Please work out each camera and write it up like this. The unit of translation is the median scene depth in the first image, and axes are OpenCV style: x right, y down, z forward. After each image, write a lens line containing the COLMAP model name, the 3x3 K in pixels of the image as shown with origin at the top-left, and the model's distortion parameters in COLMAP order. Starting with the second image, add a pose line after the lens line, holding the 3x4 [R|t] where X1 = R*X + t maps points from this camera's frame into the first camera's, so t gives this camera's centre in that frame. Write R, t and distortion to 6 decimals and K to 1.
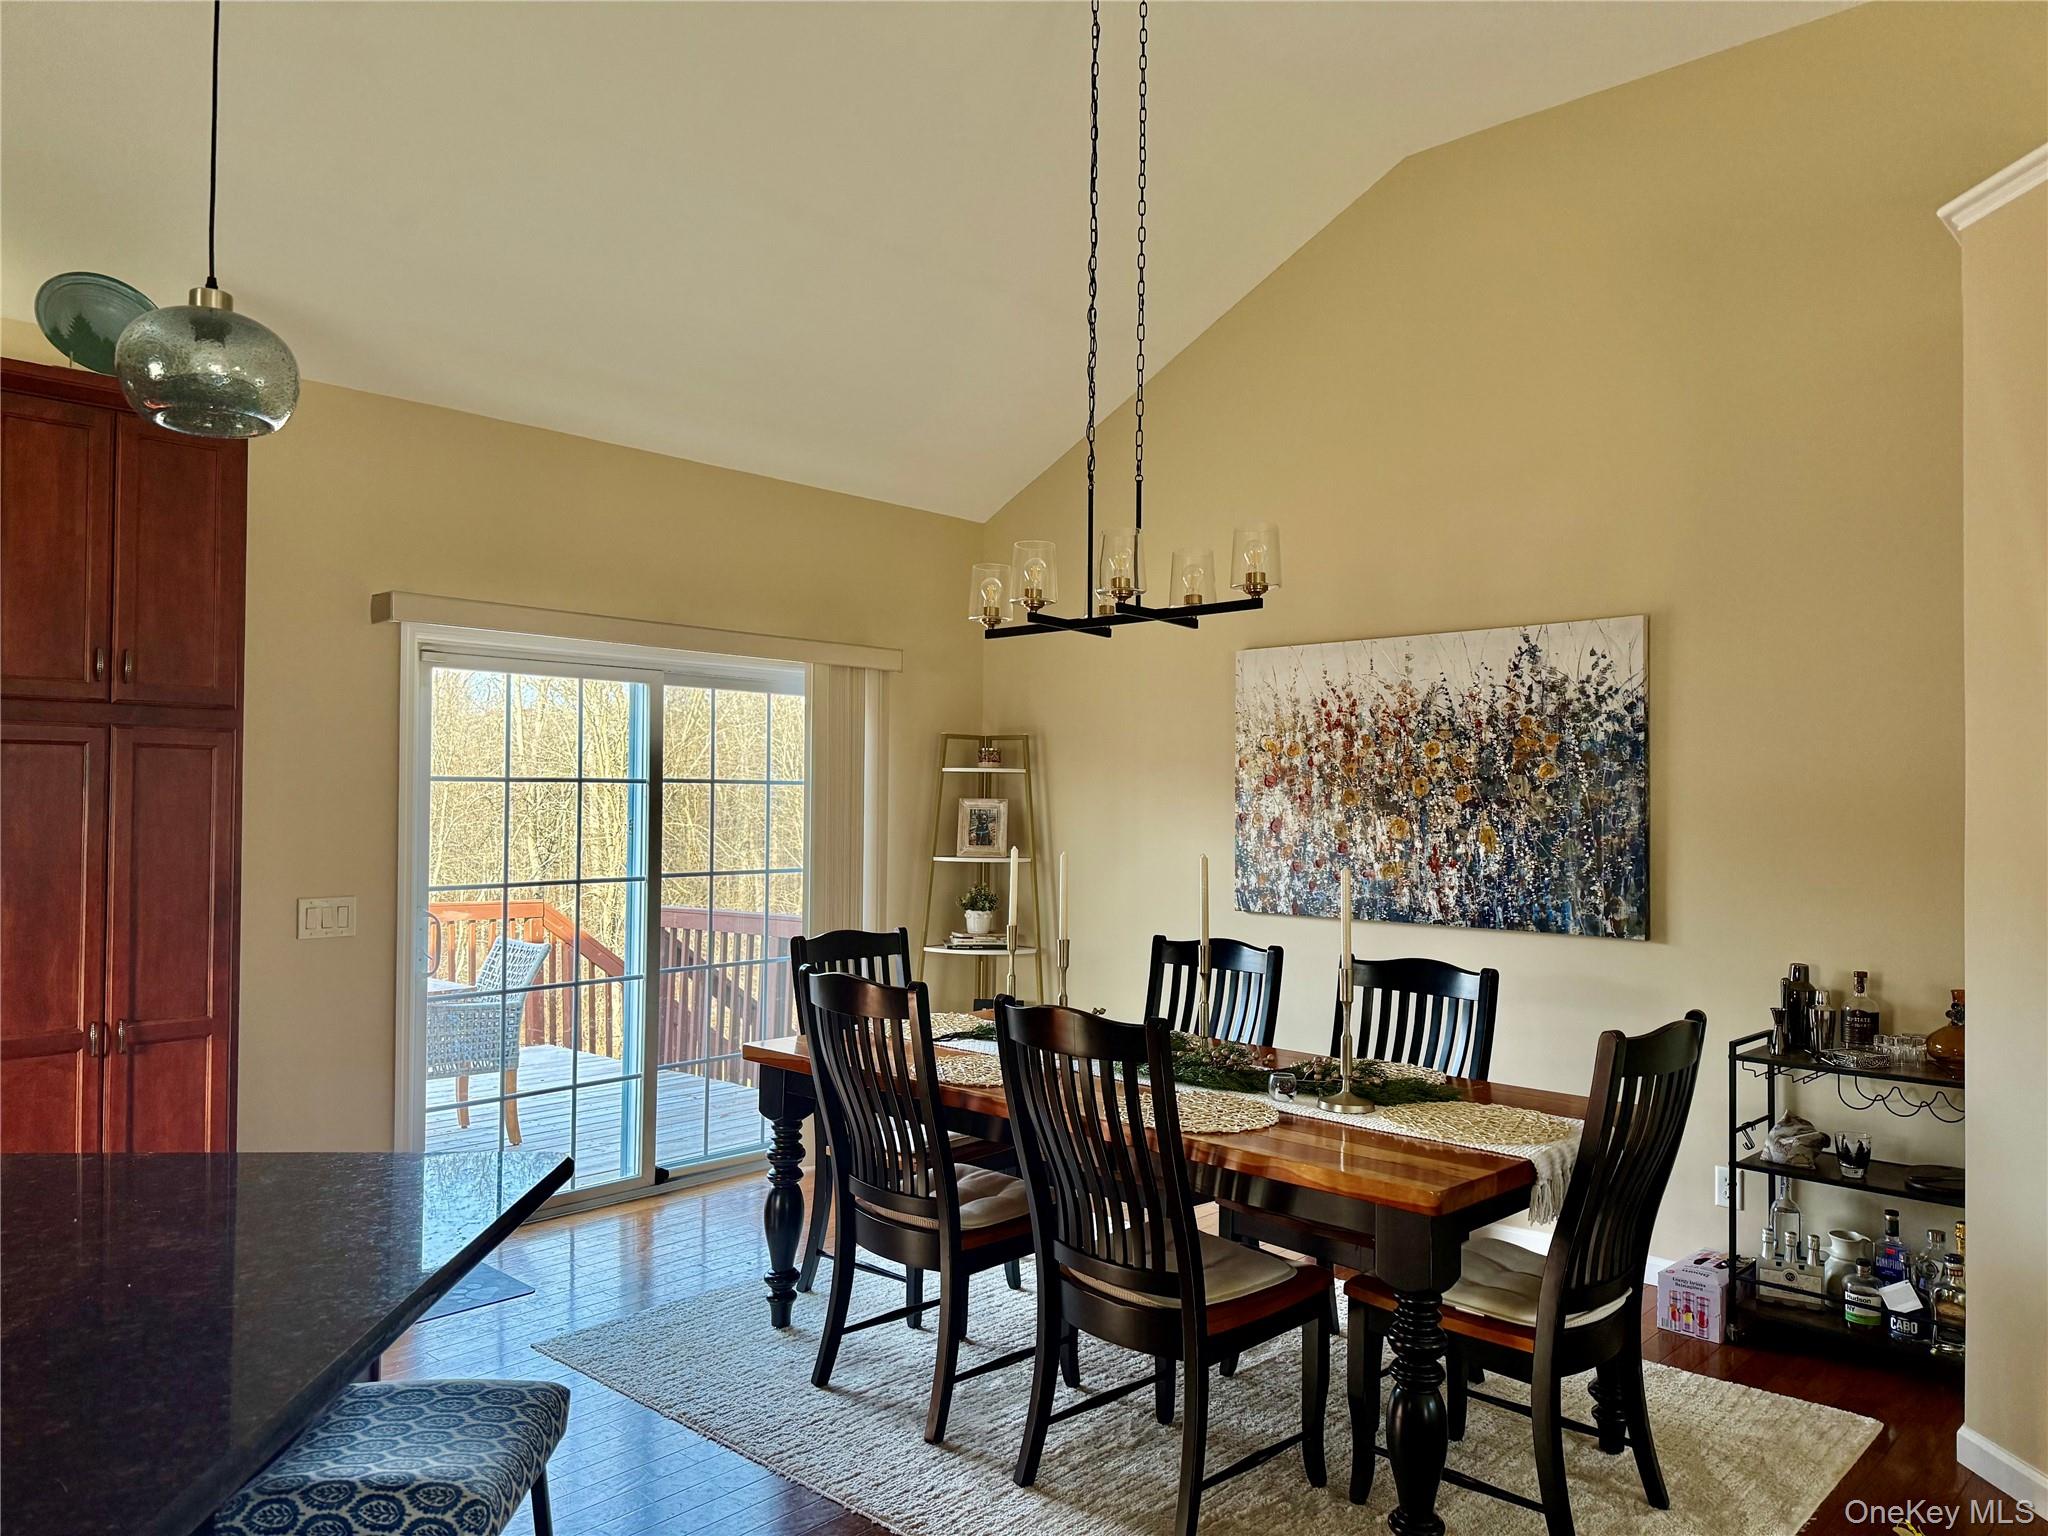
lens RADIAL K [[1462.9, 0, 1024.6], [0, 1462.9, 766.8], [0, 0, 1]] dist [0.052714, -0.040583]
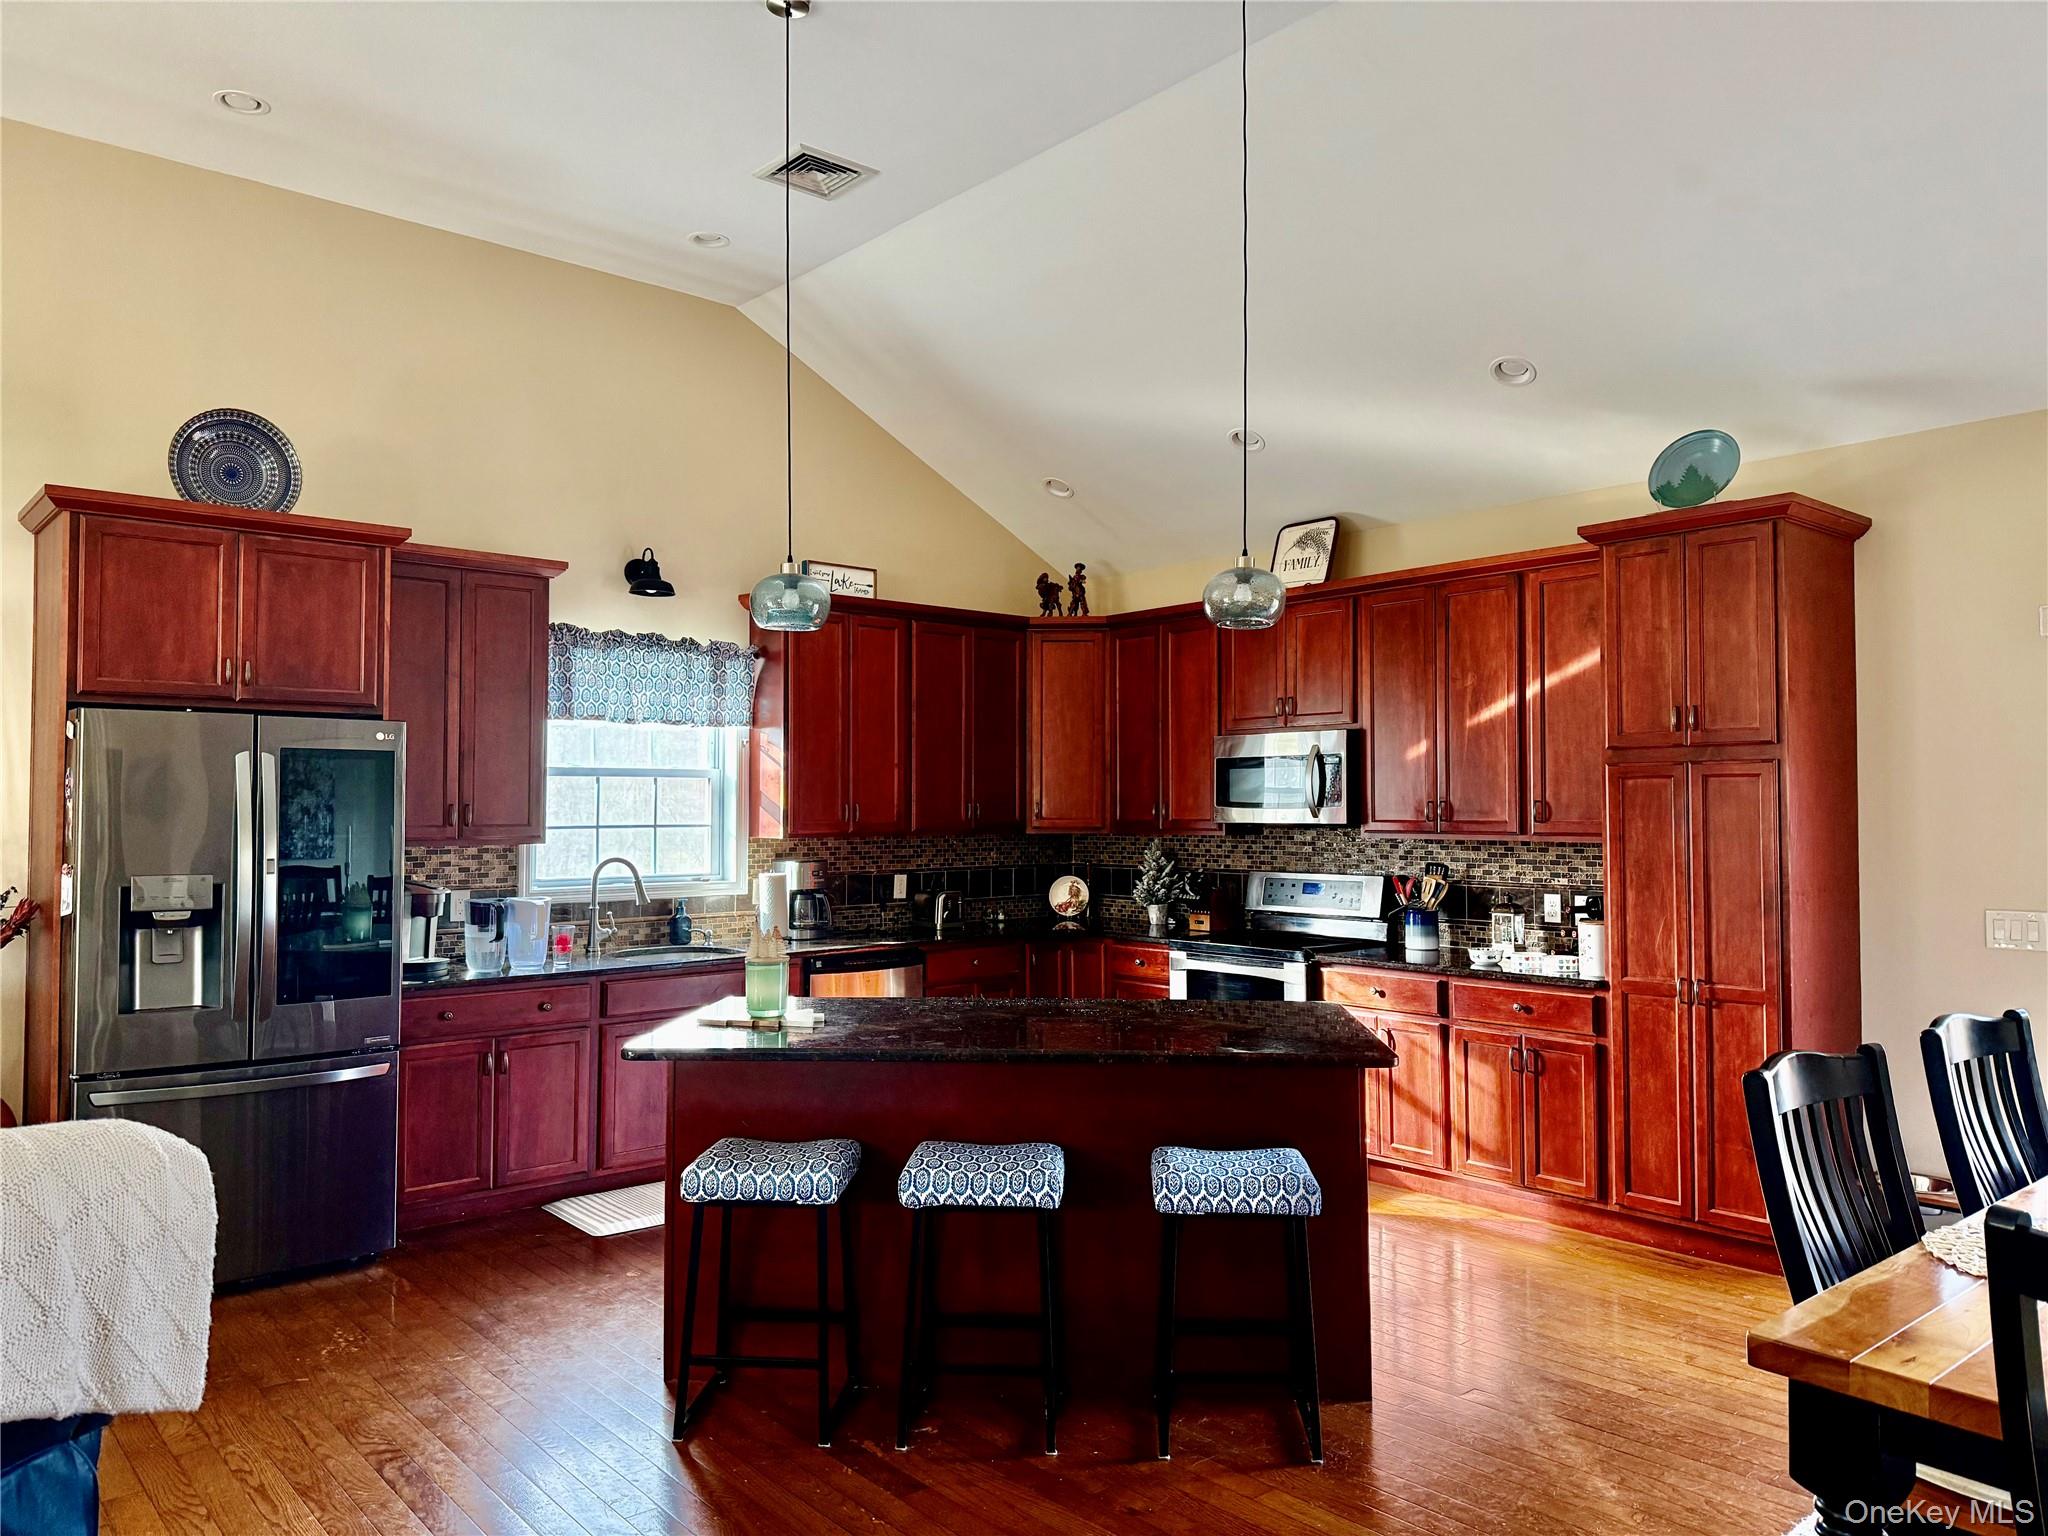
lens RADIAL K [[1462.9, 0, 1015.7], [0, 1462.9, 769.6], [0, 0, 1]] dist [0.052714, -0.040583]
pose [[-0.099220, -0.038066, -0.994337, 0.788745], [0.016430, 0.999069, -0.039886, 0.022672], [0.994930, -0.020295, -0.098502, 0.511896]]
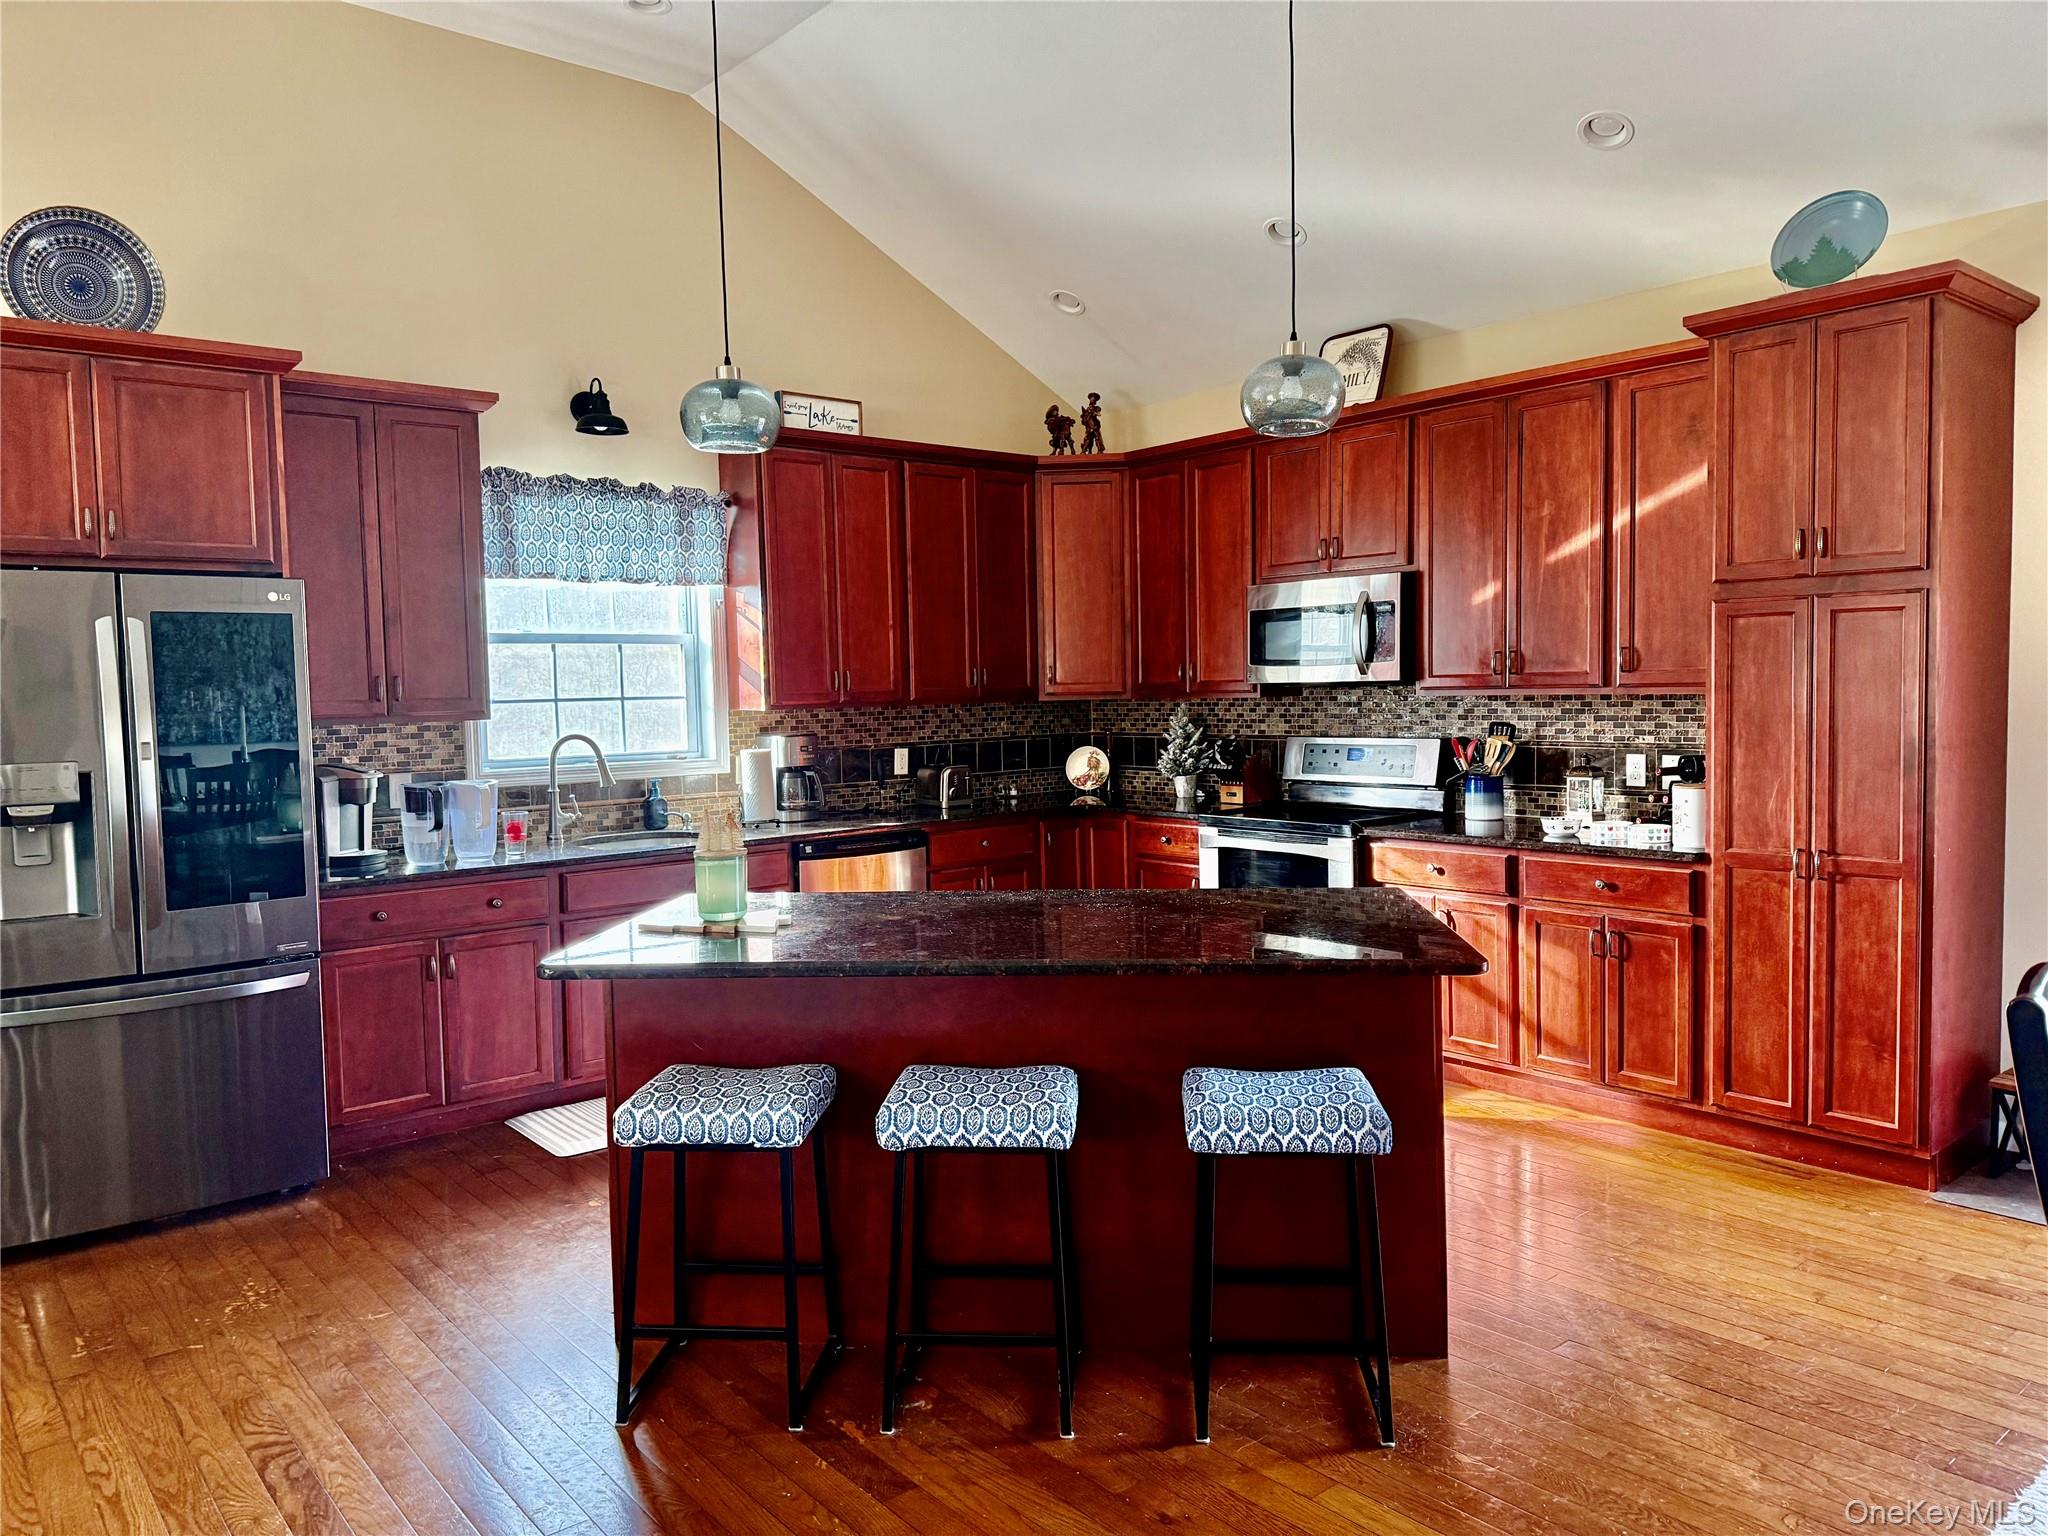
lens RADIAL K [[1462.9, 0, 1016.6], [0, 1462.9, 770.3], [0, 0, 1]] dist [0.052714, -0.040583]
pose [[-0.115419, 0.052584, -0.991924, 0.599294], [0.036504, 0.998148, 0.048667, 0.028511], [0.992646, -0.030592, -0.117125, 0.509214]]
